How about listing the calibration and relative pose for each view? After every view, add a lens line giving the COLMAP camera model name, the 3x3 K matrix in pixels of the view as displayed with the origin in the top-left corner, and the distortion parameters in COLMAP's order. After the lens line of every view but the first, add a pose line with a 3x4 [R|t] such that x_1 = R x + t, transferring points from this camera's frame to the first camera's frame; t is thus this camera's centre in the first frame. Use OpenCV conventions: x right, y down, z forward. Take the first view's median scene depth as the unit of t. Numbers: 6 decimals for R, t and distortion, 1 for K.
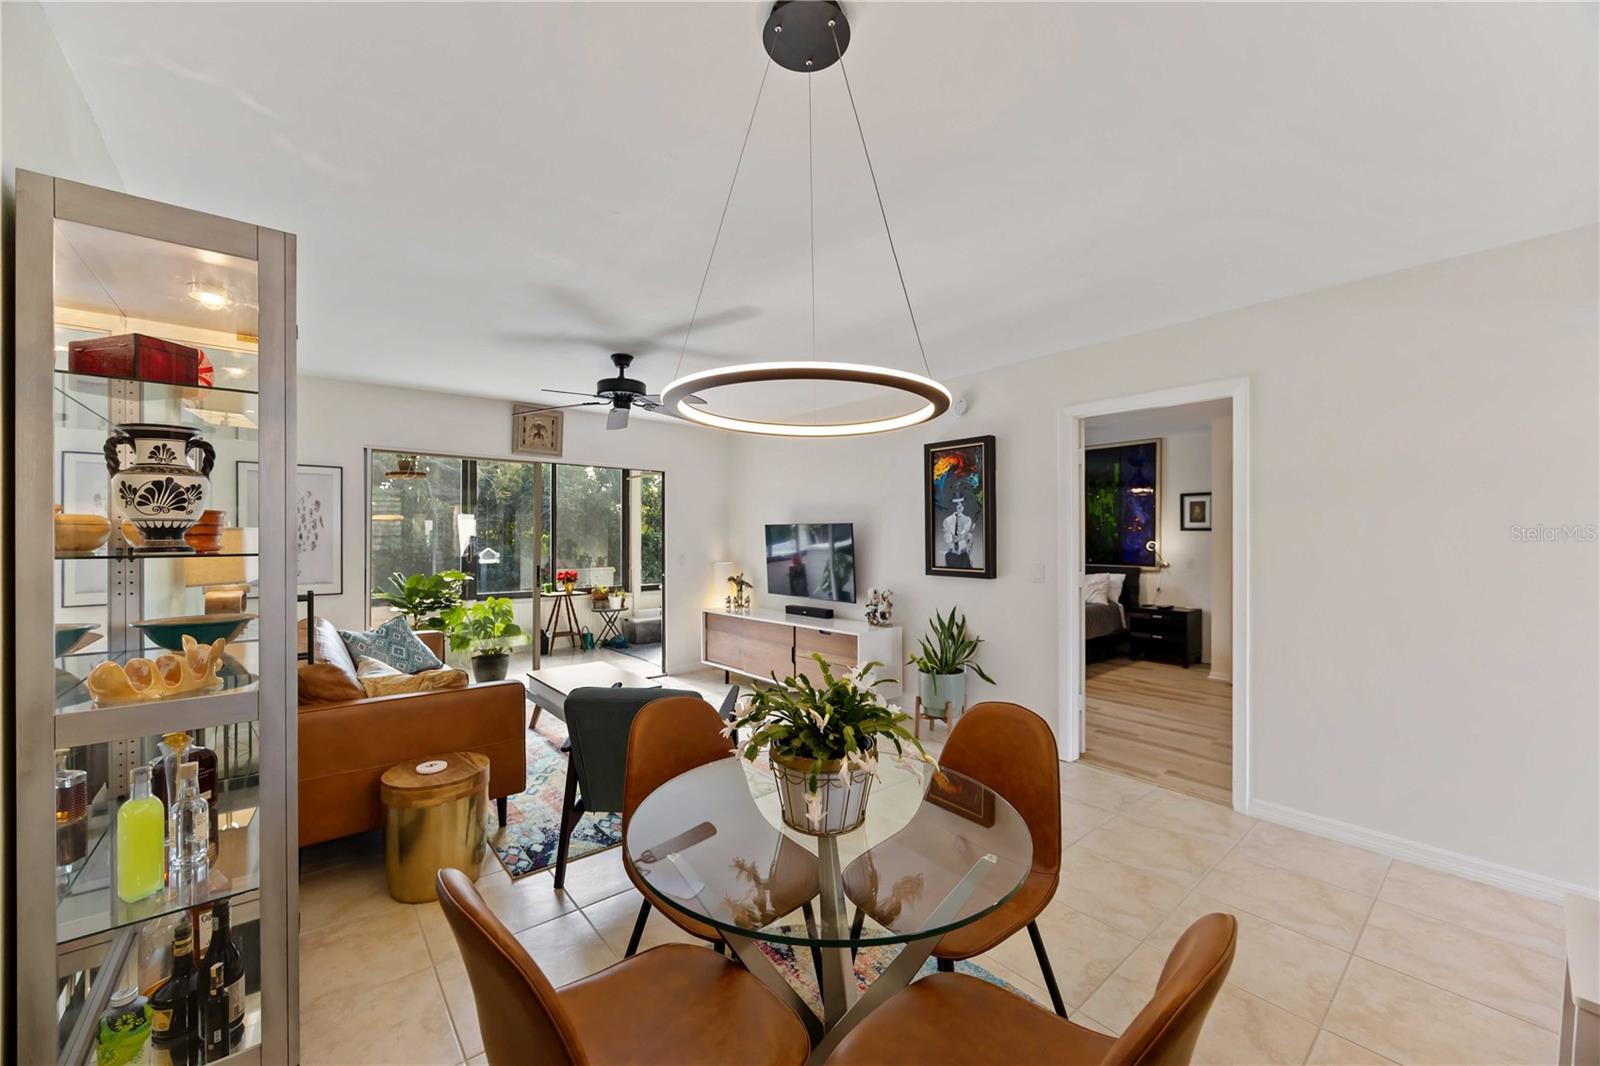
lens RADIAL K [[643.4, 0, 798.6], [0, 643.4, 537.5], [0, 0, 1]] dist [0.008379, -0.002339]
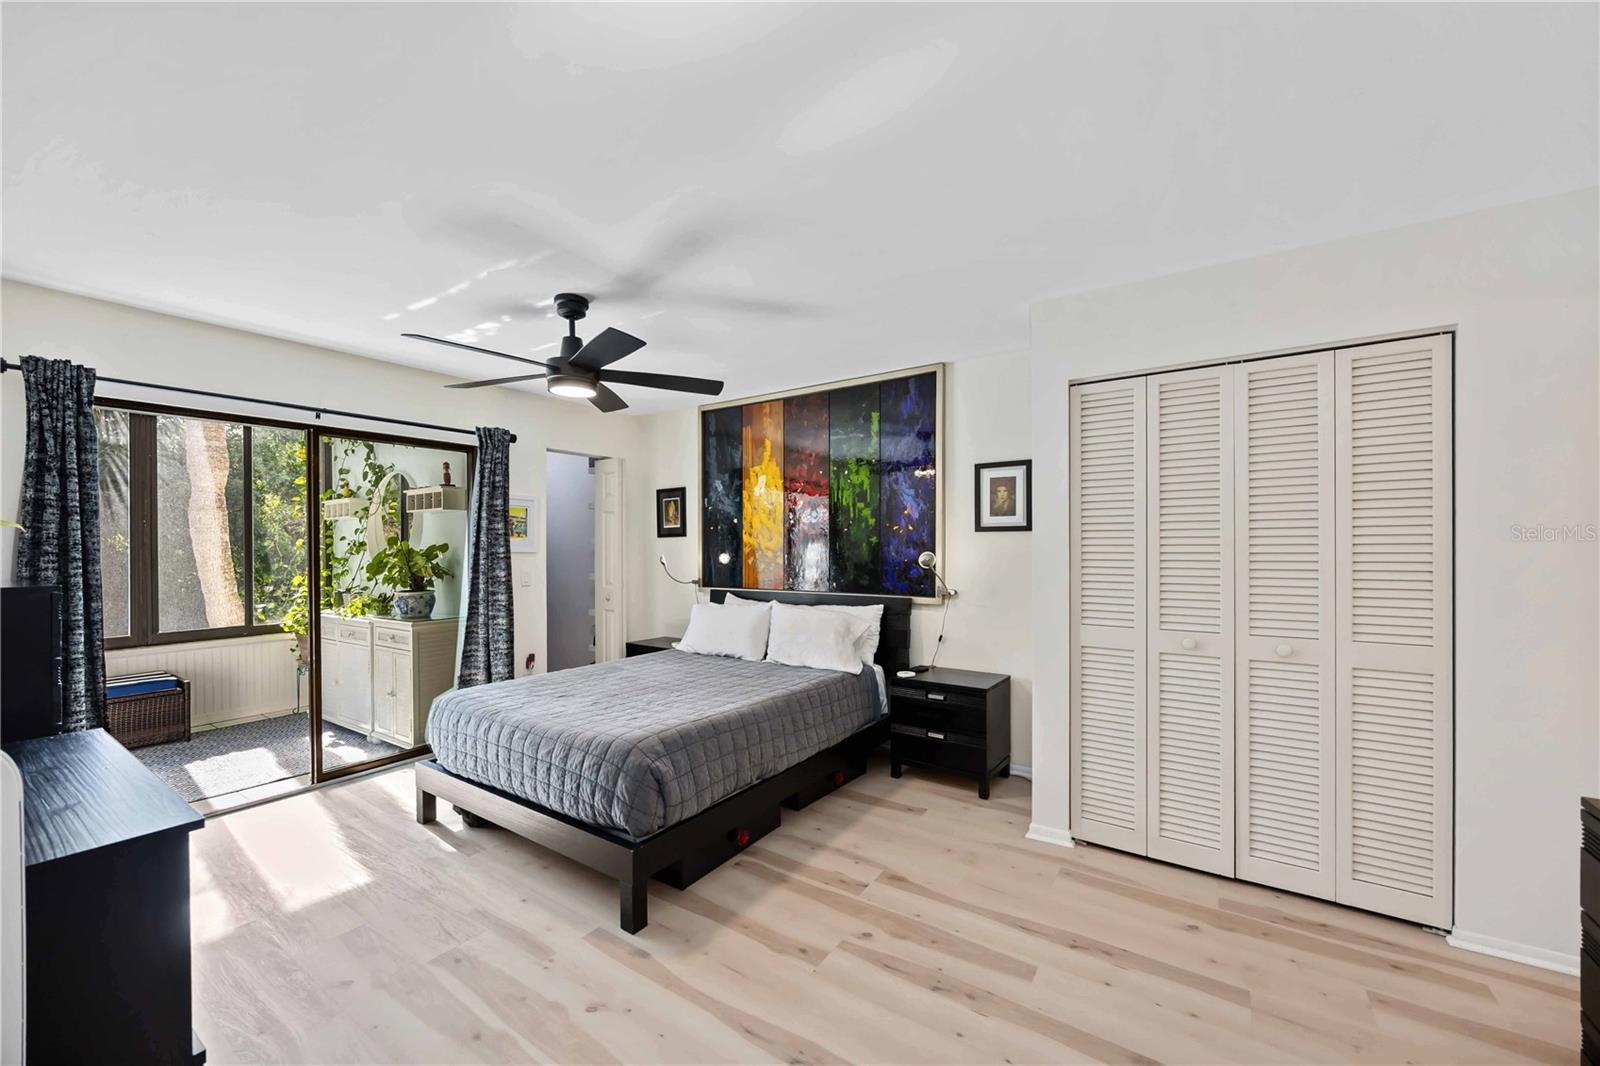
lens RADIAL K [[612.9, 0, 810.0], [0, 612.9, 541.2], [0, 0, 1]] dist [-0.003688, 0.000595]
pose [[0.956224, -0.002942, 0.292622, 0.303337], [0.004136, 0.999985, -0.003463, -0.000959], [-0.292608, 0.004522, 0.956222, 0.540145]]
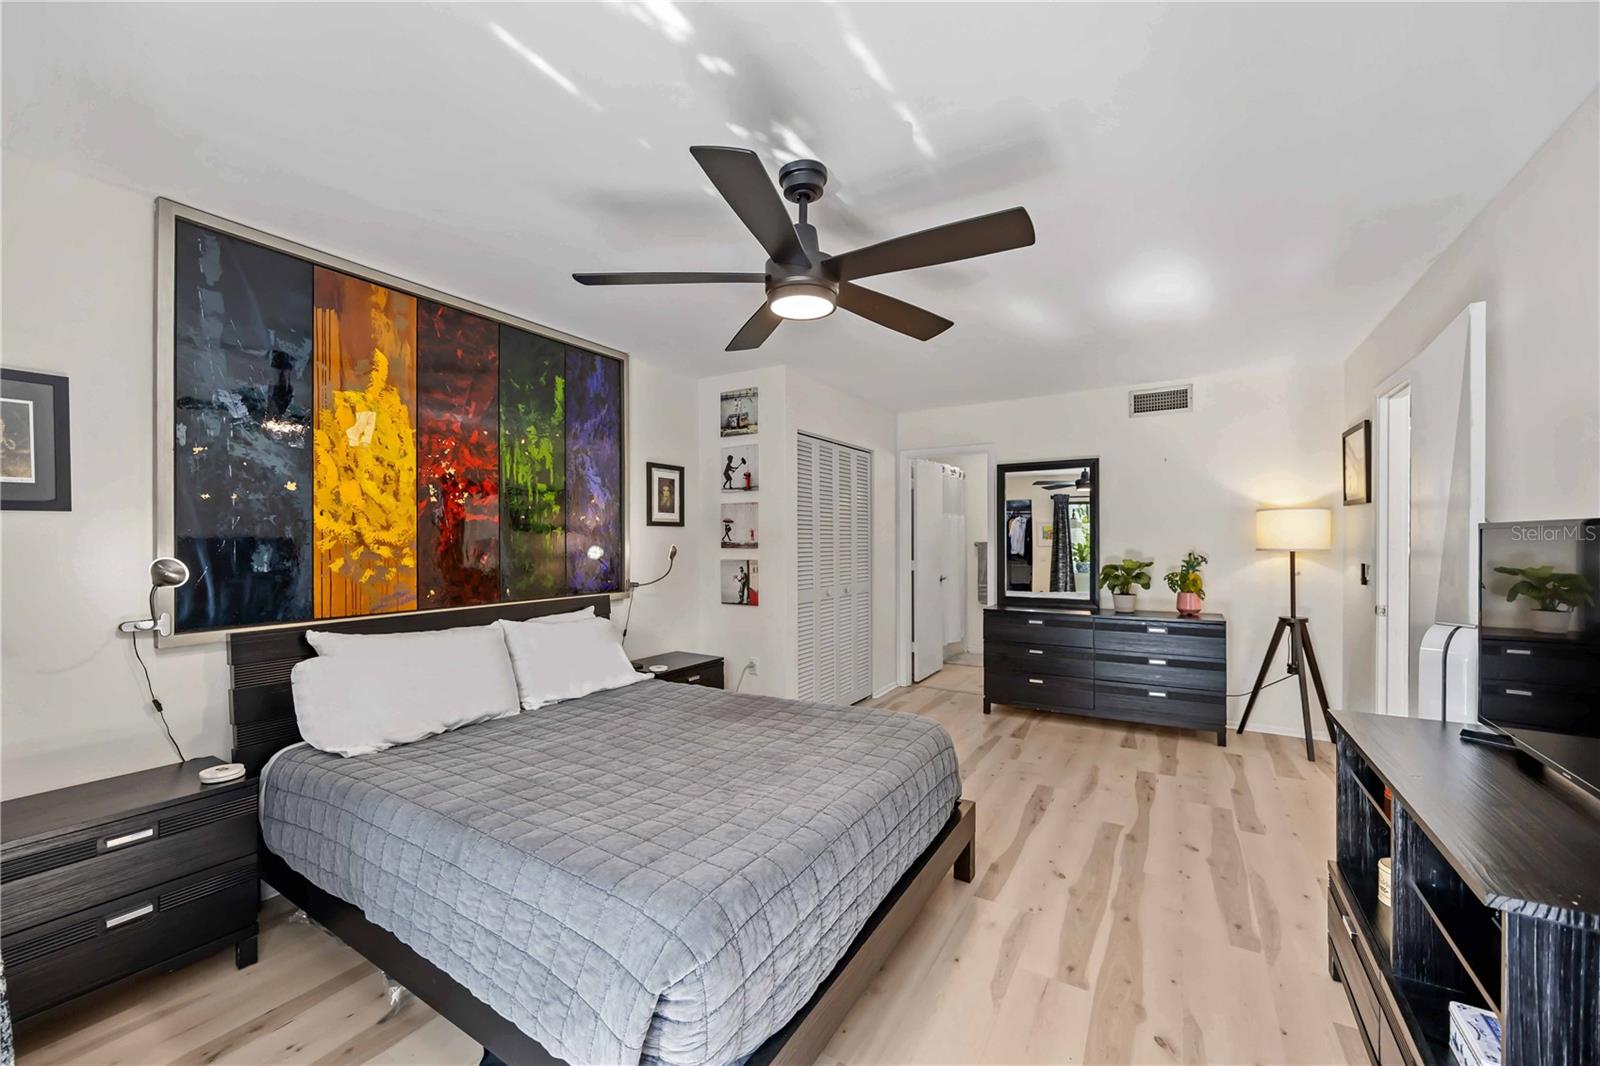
lens RADIAL K [[643.4, 0, 775.7], [0, 643.4, 544.7], [0, 0, 1]] dist [0.008379, -0.002339]
pose [[-0.324246, -0.005156, 0.945959, -0.000840], [0.000220, 0.999985, 0.005526, 0.003739], [-0.945973, 0.002000, -0.324240, 1.082419]]
